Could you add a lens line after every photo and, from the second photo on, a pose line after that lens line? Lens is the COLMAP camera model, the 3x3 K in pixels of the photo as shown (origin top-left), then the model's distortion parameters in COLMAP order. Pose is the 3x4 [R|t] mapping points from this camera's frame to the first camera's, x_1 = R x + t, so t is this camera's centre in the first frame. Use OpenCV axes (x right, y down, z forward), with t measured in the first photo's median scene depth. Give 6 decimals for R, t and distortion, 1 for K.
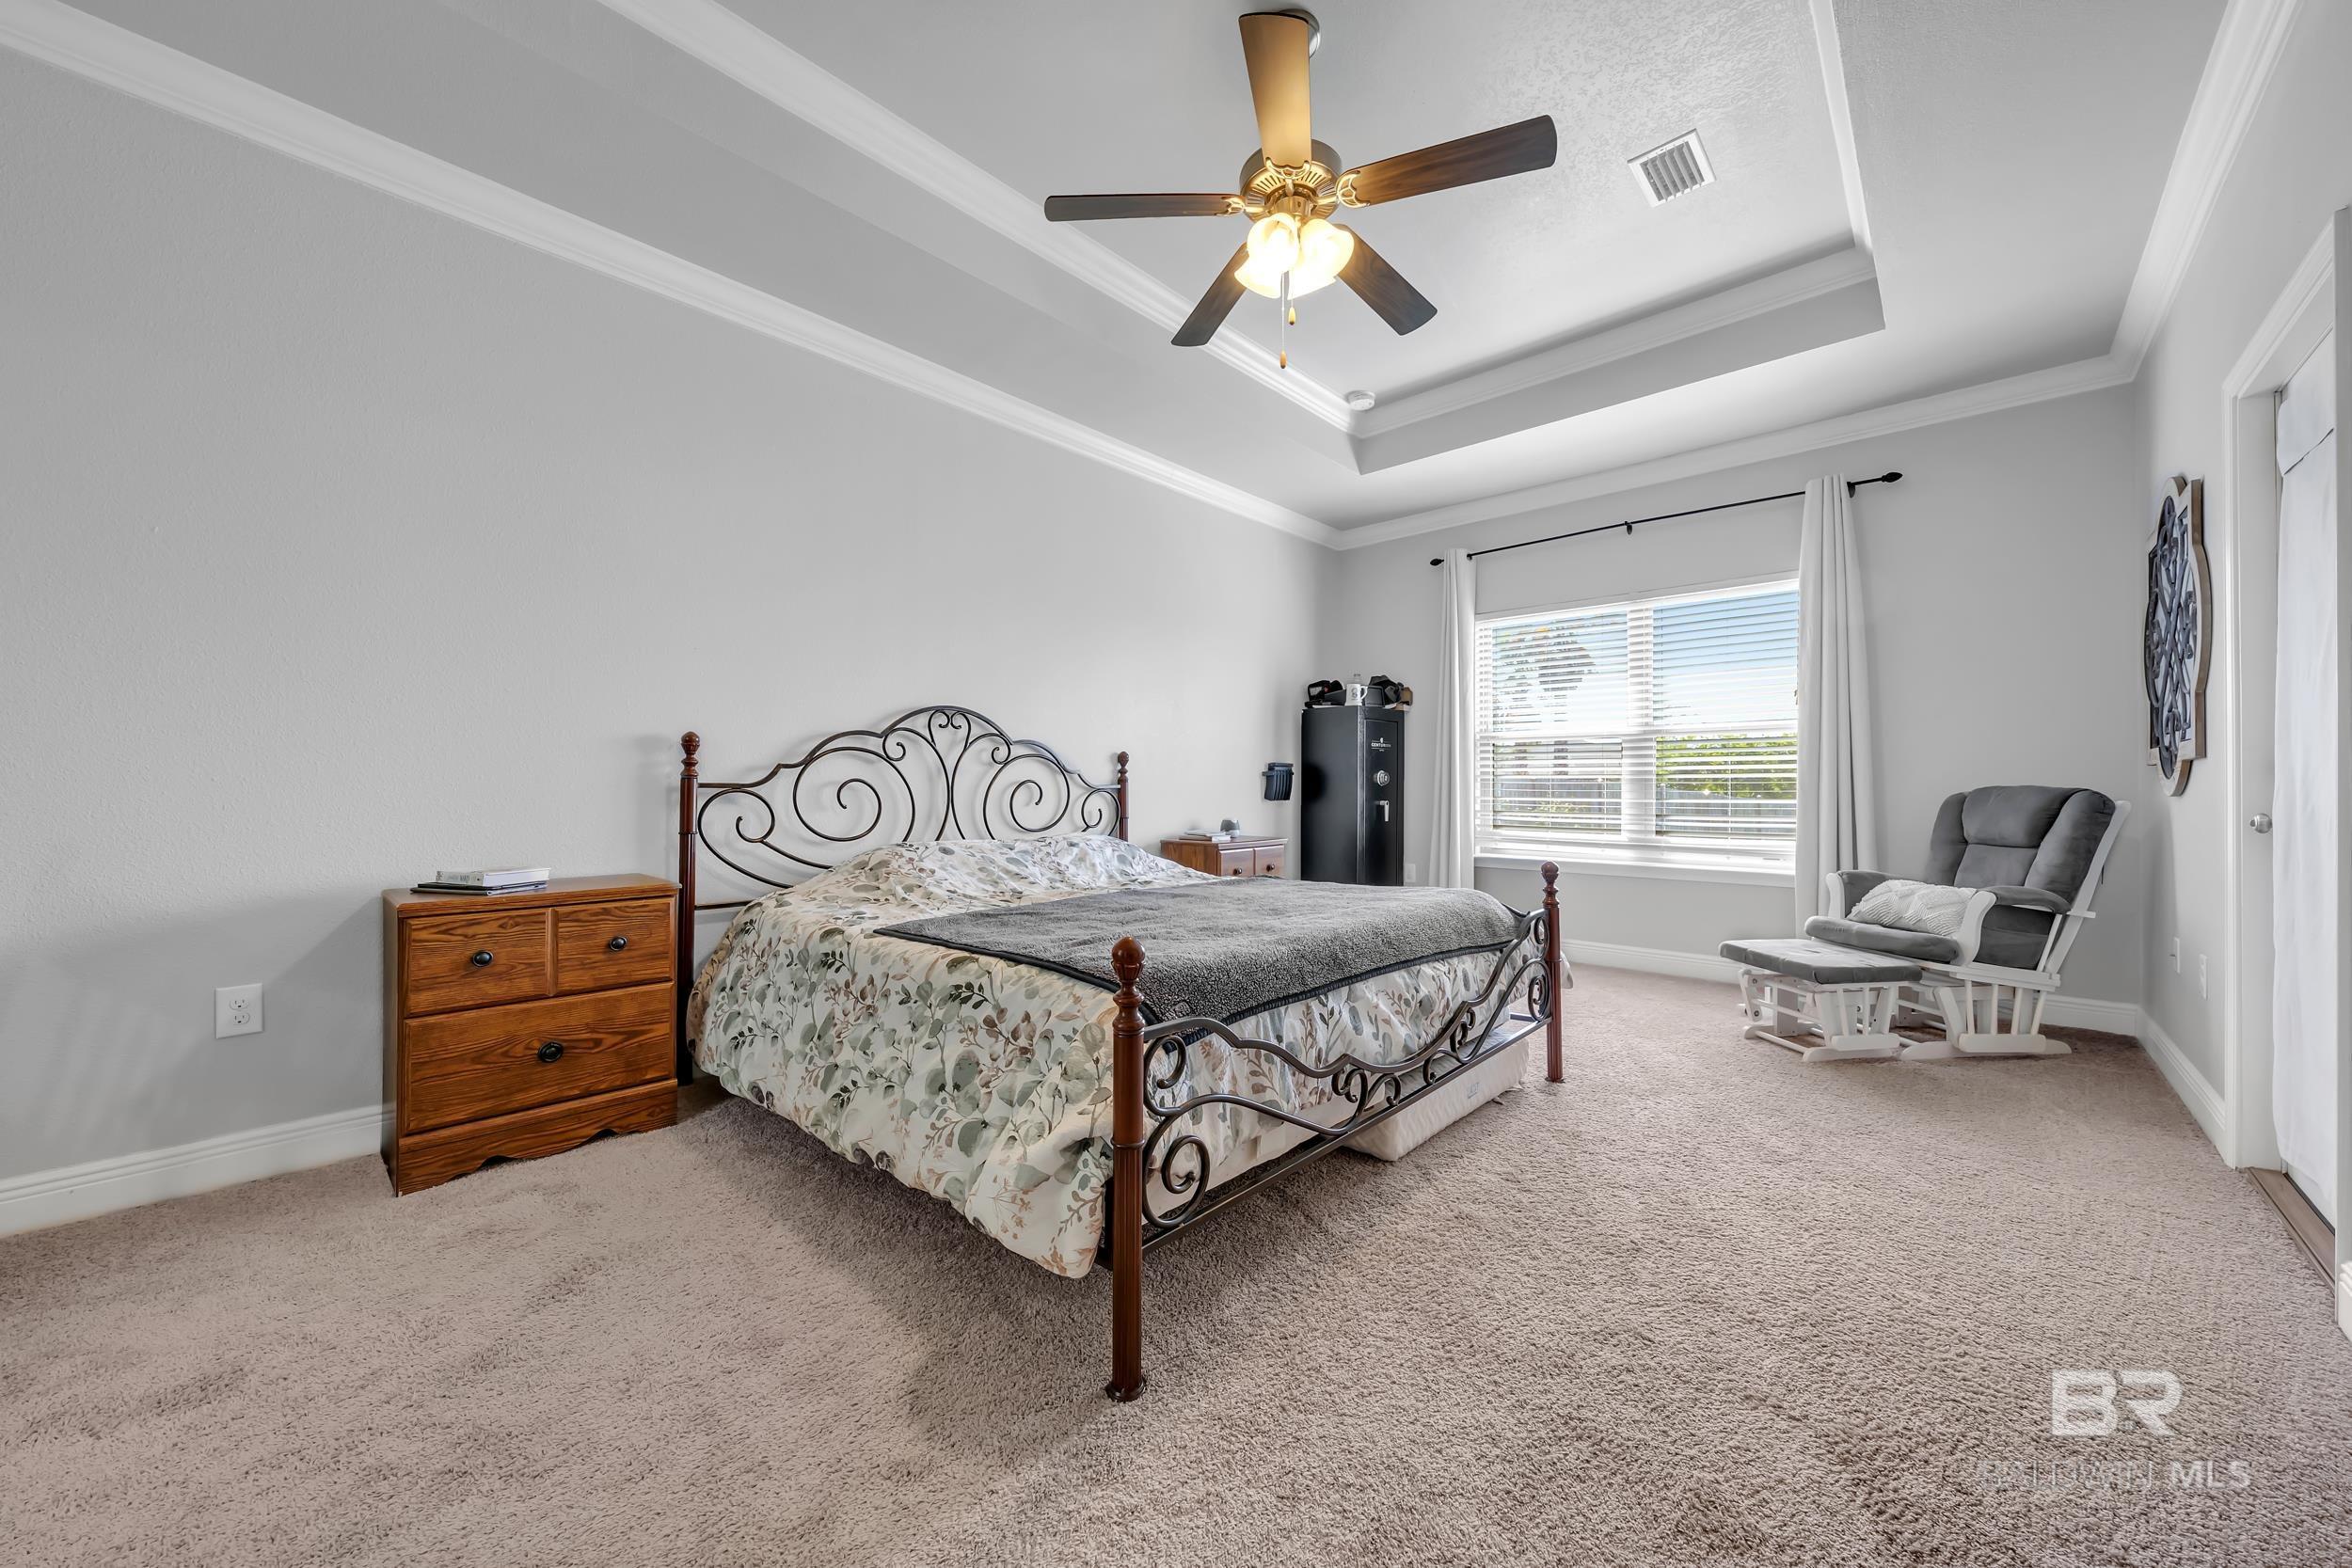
lens RADIAL K [[875.3, 0, 1197.9], [0, 875.3, 779.8], [0, 0, 1]] dist [-0.005716, 0.000097]
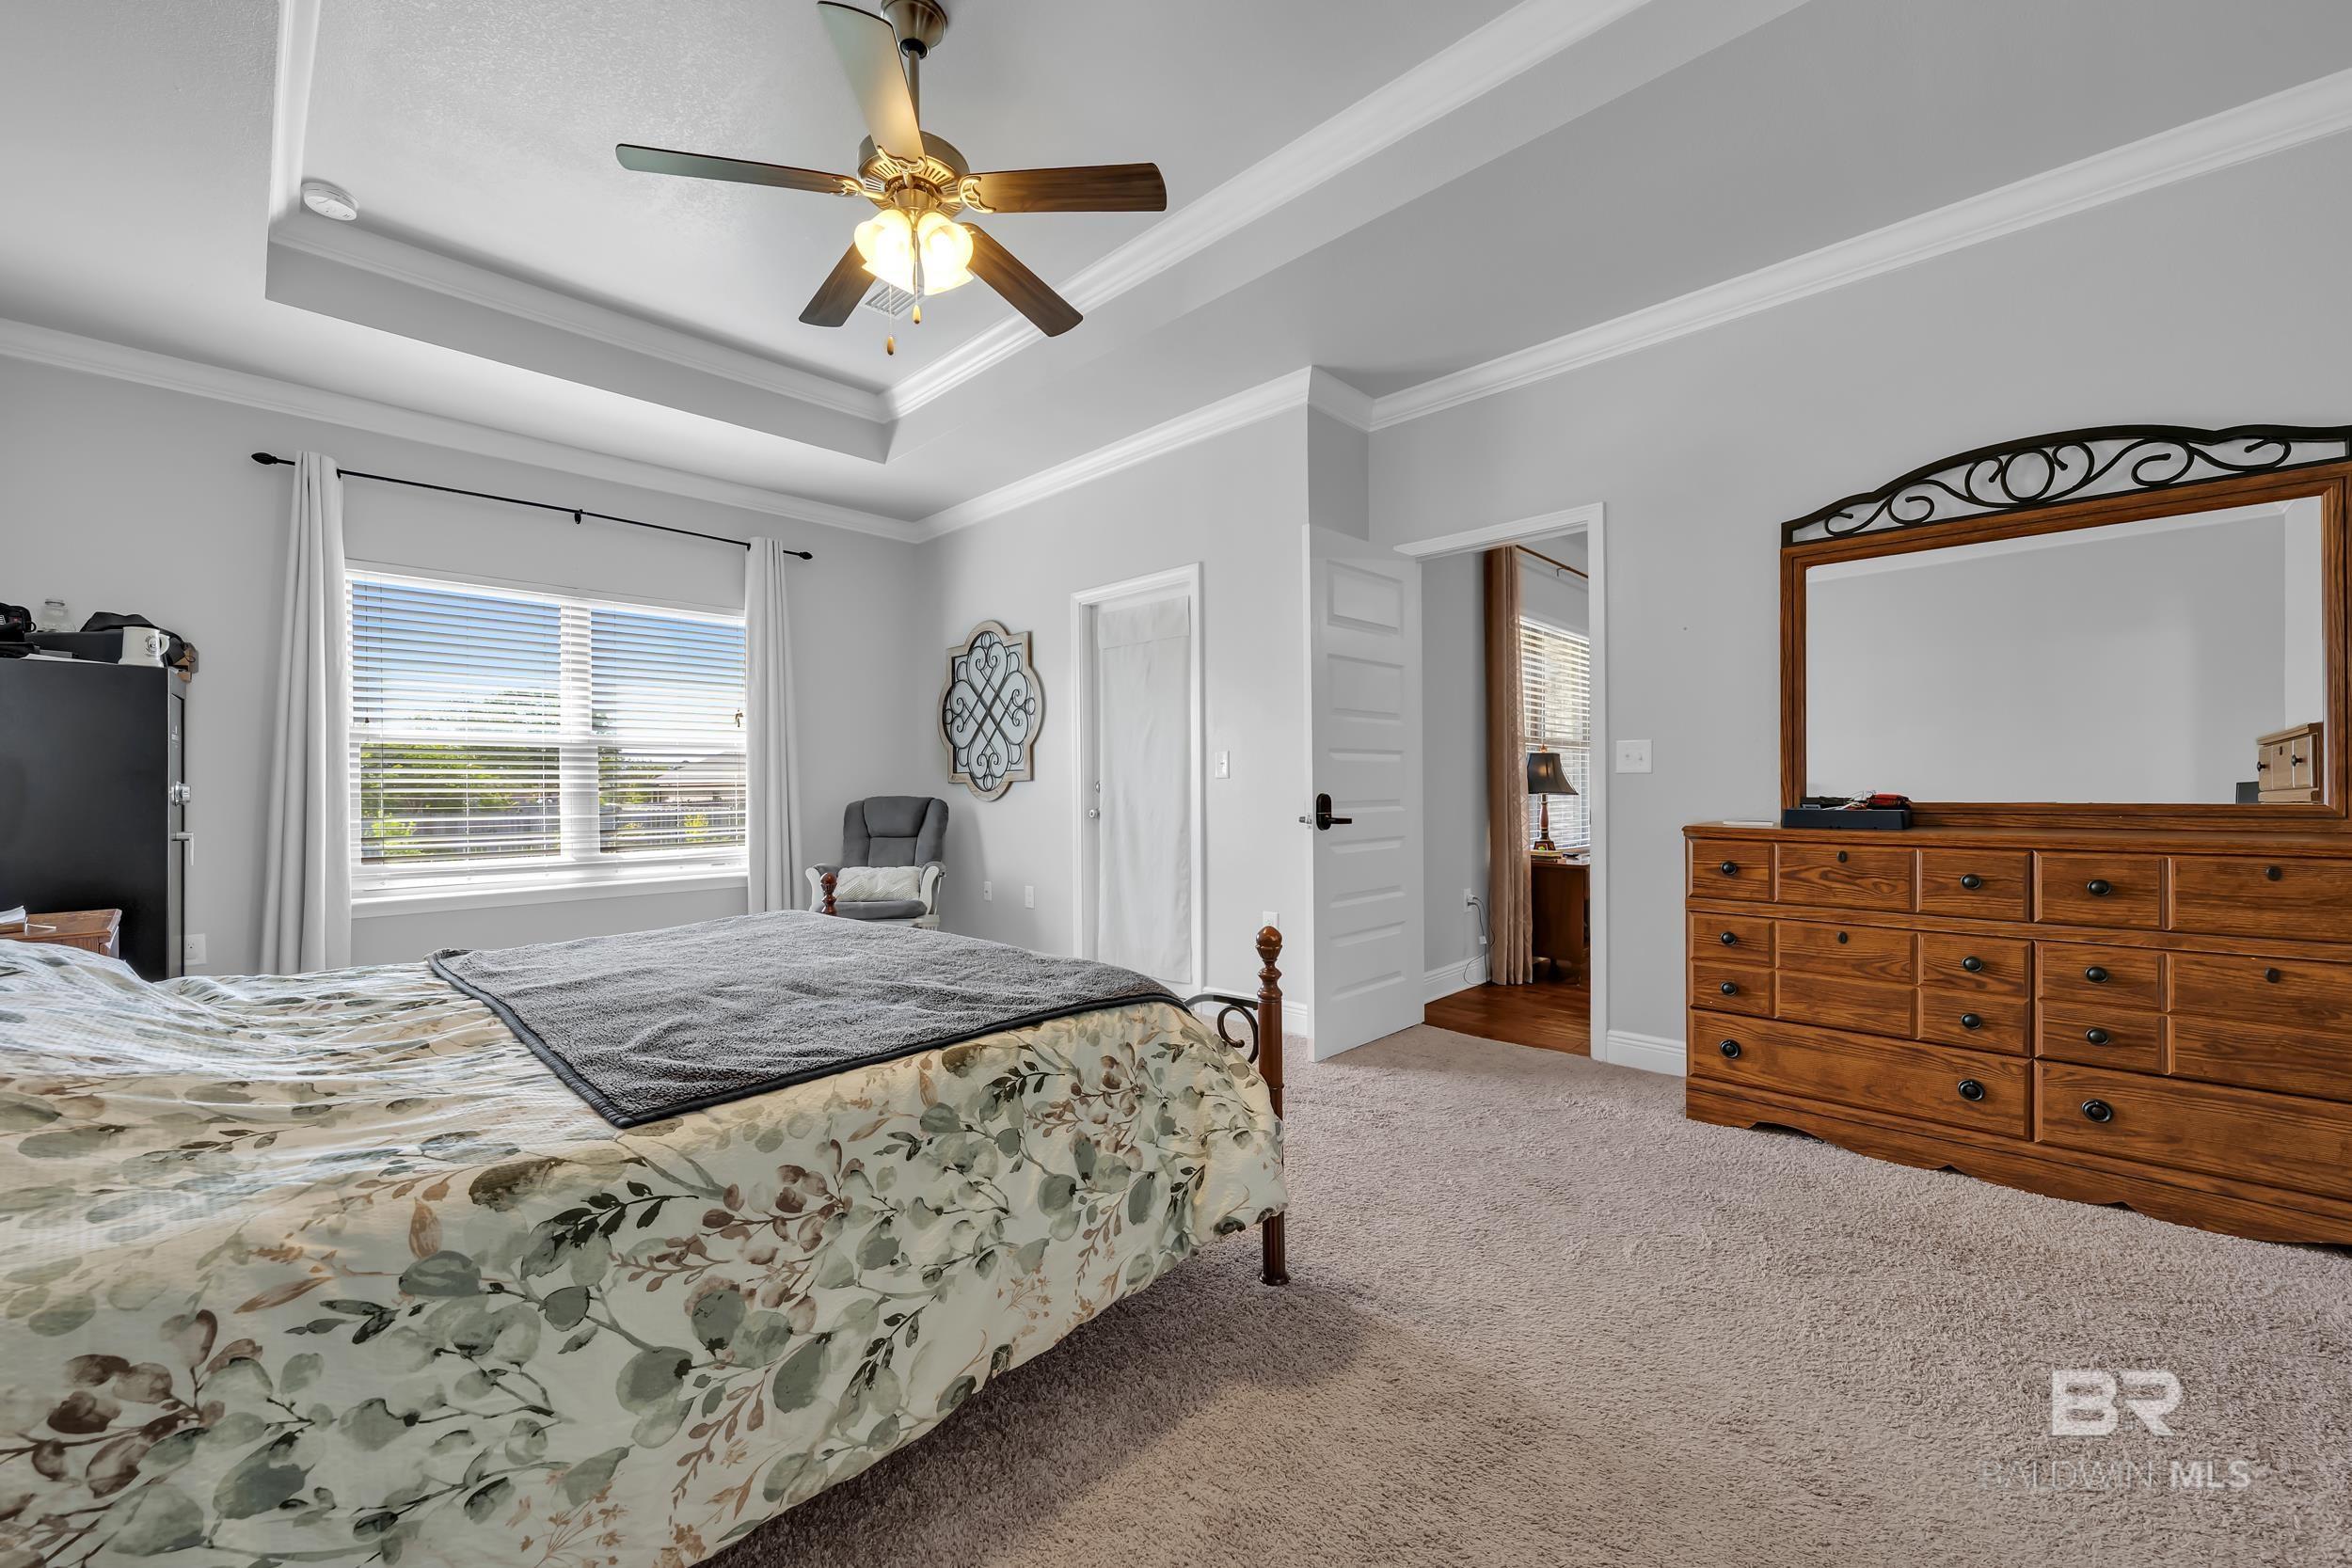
lens RADIAL K [[908.2, 0, 1197.3], [0, 908.2, 790.6], [0, 0, 1]] dist [-0.003814, 0.001001]
pose [[0.011675, -0.005983, 0.999914, -0.632024], [0.001201, 0.999981, 0.005970, -0.011261], [-0.999931, 0.001131, 0.011682, 0.491794]]
